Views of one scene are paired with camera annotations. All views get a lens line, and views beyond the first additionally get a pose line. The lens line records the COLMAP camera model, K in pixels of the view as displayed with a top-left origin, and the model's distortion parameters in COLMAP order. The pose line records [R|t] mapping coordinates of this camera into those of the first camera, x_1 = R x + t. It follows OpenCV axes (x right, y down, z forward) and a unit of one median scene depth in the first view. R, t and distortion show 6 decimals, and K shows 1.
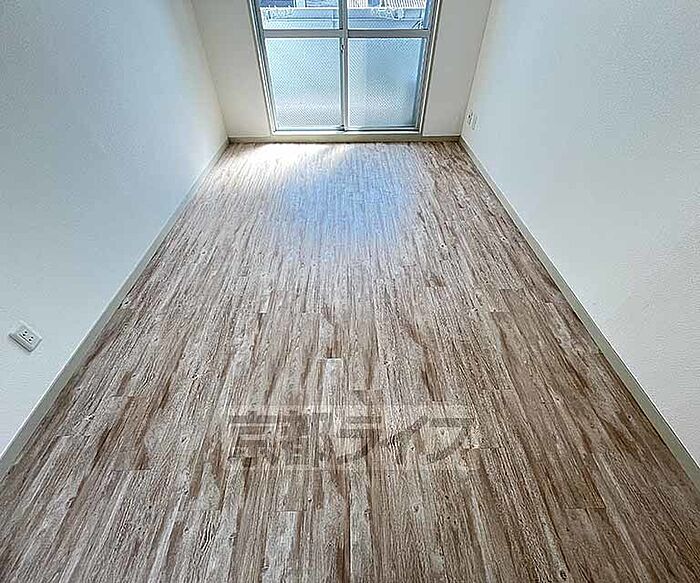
lens RADIAL K [[312.4, 0, 350.3], [0, 312.4, 290.3], [0, 0, 1]] dist [-0.001785, -0.000555]
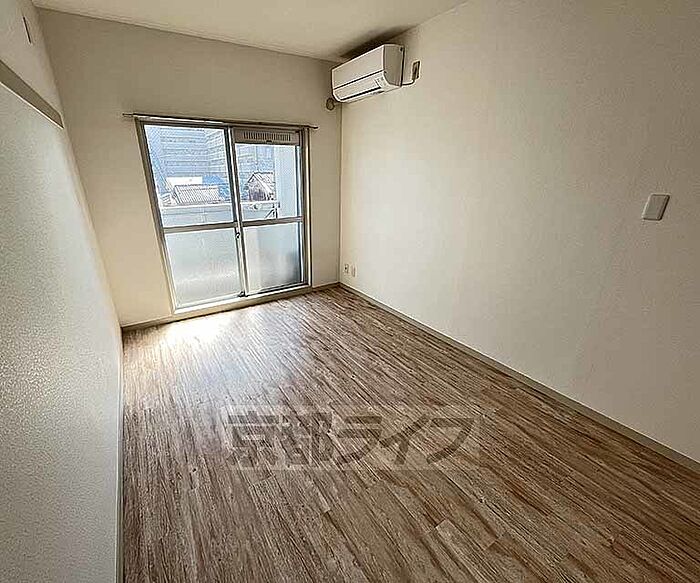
lens RADIAL K [[312.4, 0, 317.8], [0, 312.4, 290.1], [0, 0, 1]] dist [-0.001785, -0.000555]
pose [[0.871510, -0.178171, 0.456864, -0.631245], [0.353357, 0.874156, -0.333152, -0.191619], [-0.340013, 0.451782, 0.824794, 0.061596]]
